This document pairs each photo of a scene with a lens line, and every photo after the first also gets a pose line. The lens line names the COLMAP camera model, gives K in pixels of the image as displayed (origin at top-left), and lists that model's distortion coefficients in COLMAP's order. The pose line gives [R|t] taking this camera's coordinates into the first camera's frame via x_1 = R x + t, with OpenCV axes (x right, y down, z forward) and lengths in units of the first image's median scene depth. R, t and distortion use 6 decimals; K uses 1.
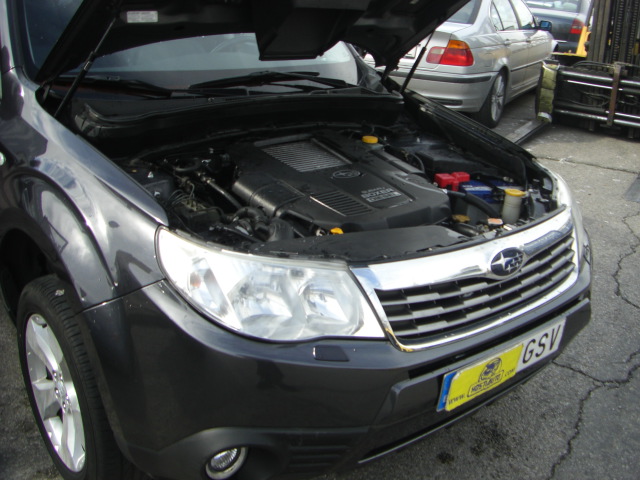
lens RADIAL K [[727.3, 0, 351.5], [0, 727.3, 239.4], [0, 0, 1]] dist [-0.134864, 0.000000]
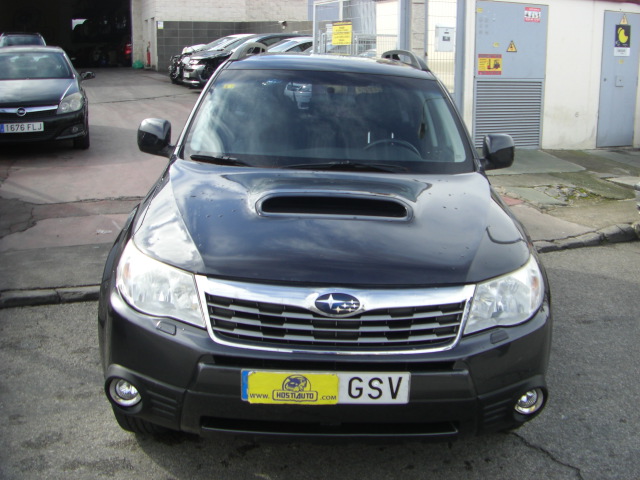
lens RADIAL K [[727.3, 0, 336.7], [0, 727.3, 243.3], [0, 0, 1]] dist [-0.134864, 0.000000]
pose [[0.771214, 0.102831, -0.628215, 0.959382], [-0.208314, 0.973298, -0.096415, 0.049480], [0.601526, 0.205222, 0.772043, 0.037558]]
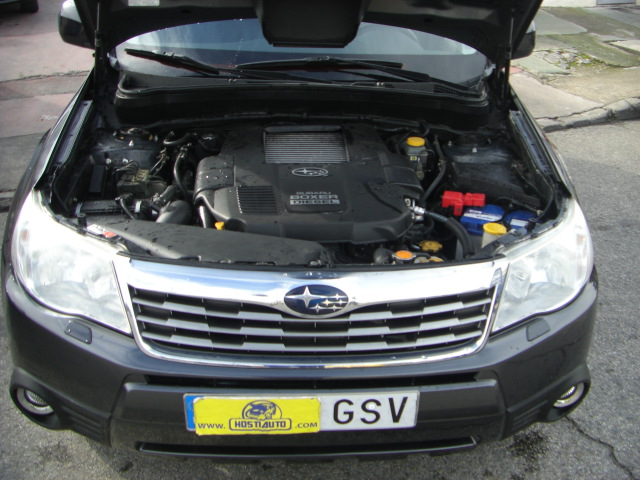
lens RADIAL K [[727.3, 0, 340.0], [0, 727.3, 221.9], [0, 0, 1]] dist [-0.134864, 0.000000]
pose [[0.793159, 0.201304, -0.574783, 0.703773], [-0.195731, 0.977980, 0.072420, -0.124914], [0.576705, 0.055063, 0.815095, 0.309810]]
